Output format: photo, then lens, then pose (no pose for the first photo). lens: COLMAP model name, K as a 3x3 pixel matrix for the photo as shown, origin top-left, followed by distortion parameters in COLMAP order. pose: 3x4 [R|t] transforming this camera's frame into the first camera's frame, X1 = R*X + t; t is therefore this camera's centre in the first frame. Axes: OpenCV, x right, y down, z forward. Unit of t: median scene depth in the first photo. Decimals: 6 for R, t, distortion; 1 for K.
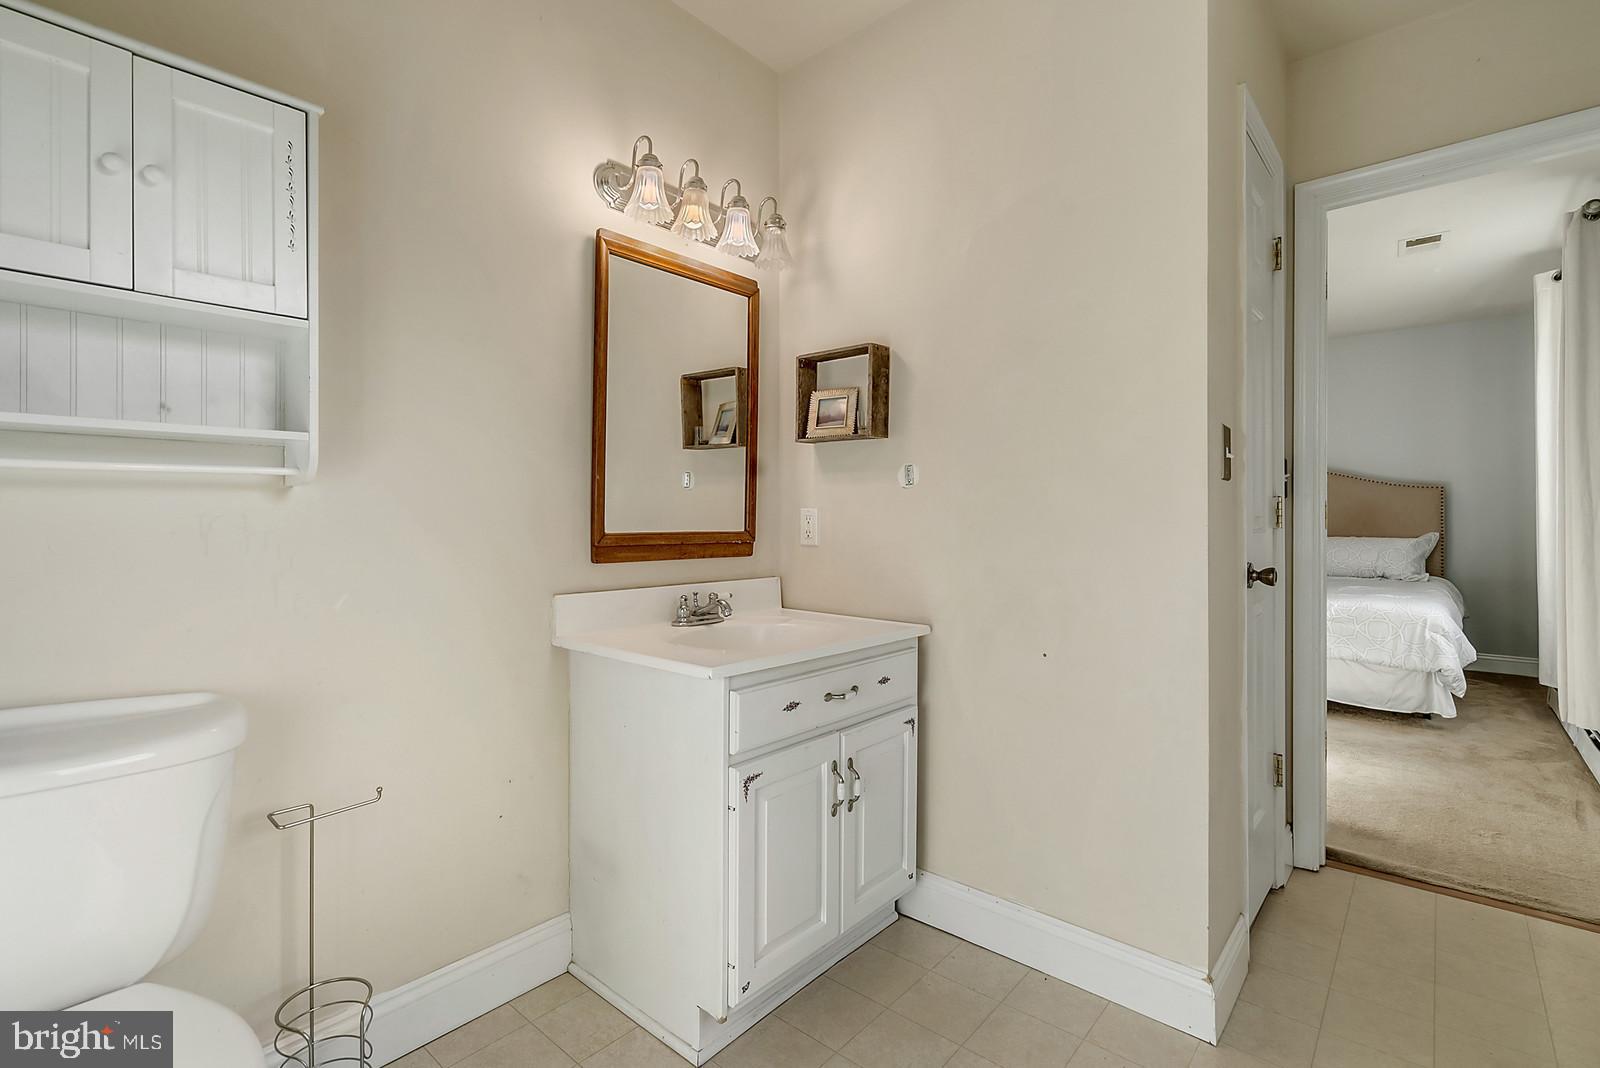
lens RADIAL K [[736.3, 0, 803.6], [0, 736.3, 521.3], [0, 0, 1]] dist [-0.006553, 0.000140]
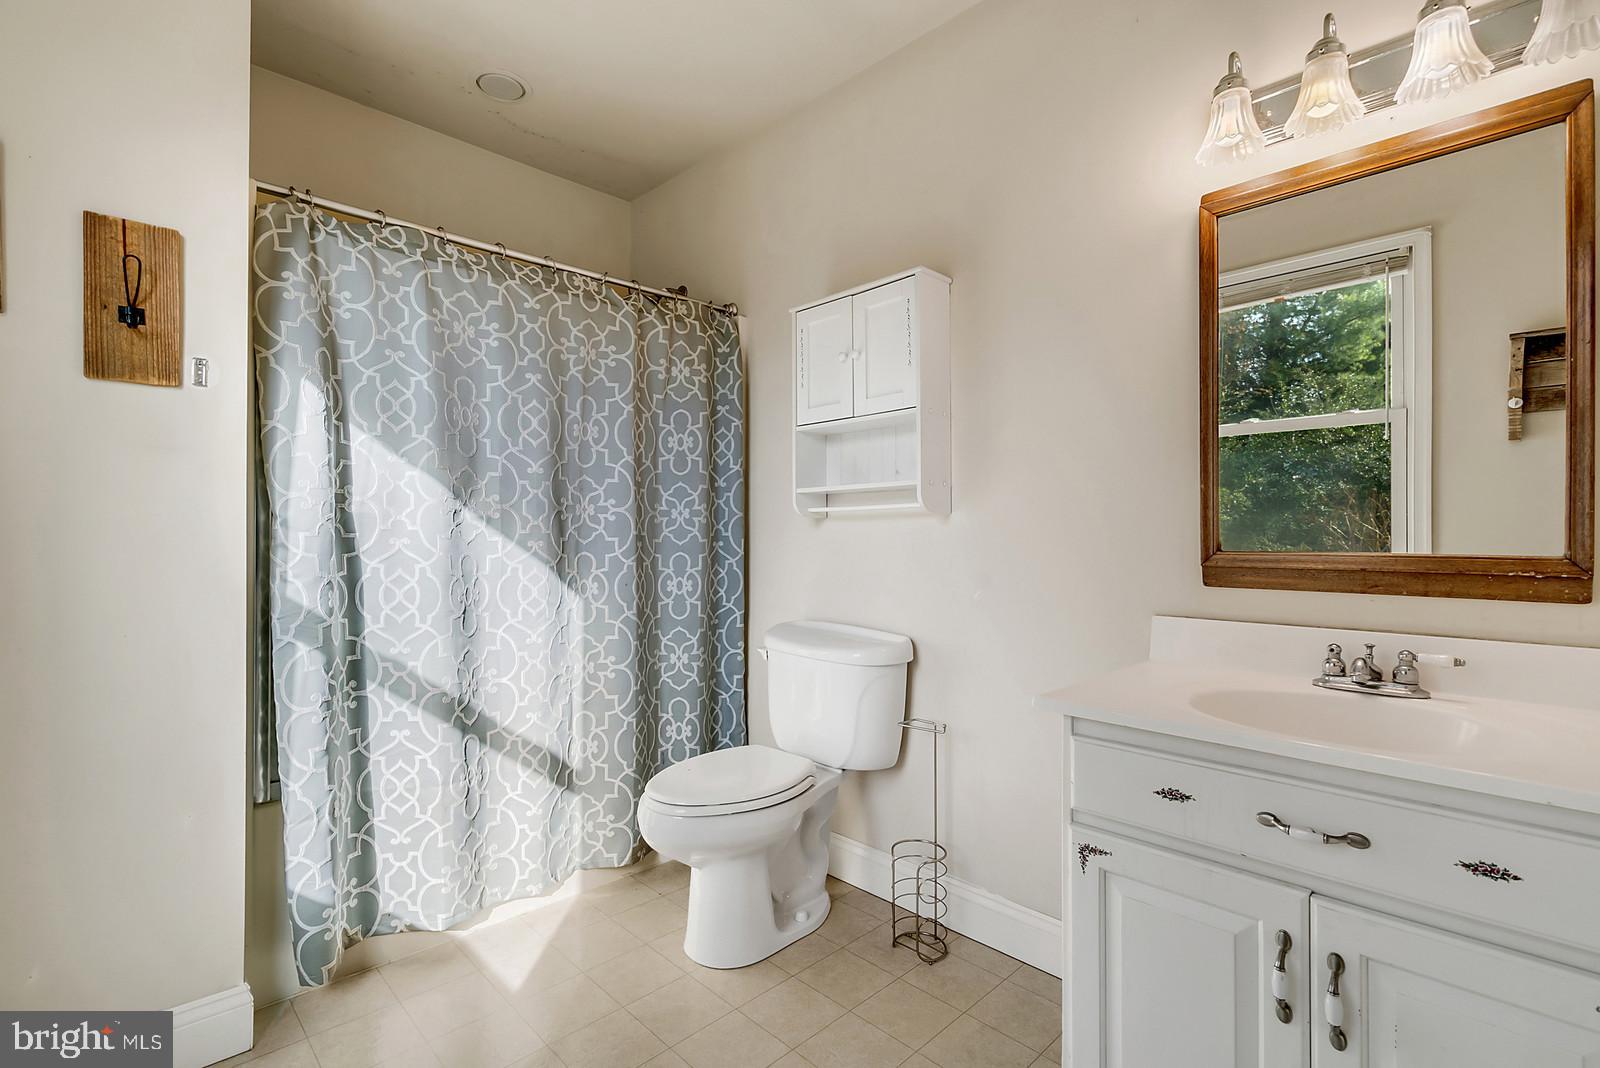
lens RADIAL K [[736.3, 0, 793.2], [0, 736.3, 540.1], [0, 0, 1]] dist [-0.006553, 0.000140]
pose [[-0.079164, 0.004512, -0.996851, 0.615746], [-0.003650, 0.999982, 0.004816, 0.000913], [0.996855, 0.004020, -0.079146, 0.583703]]
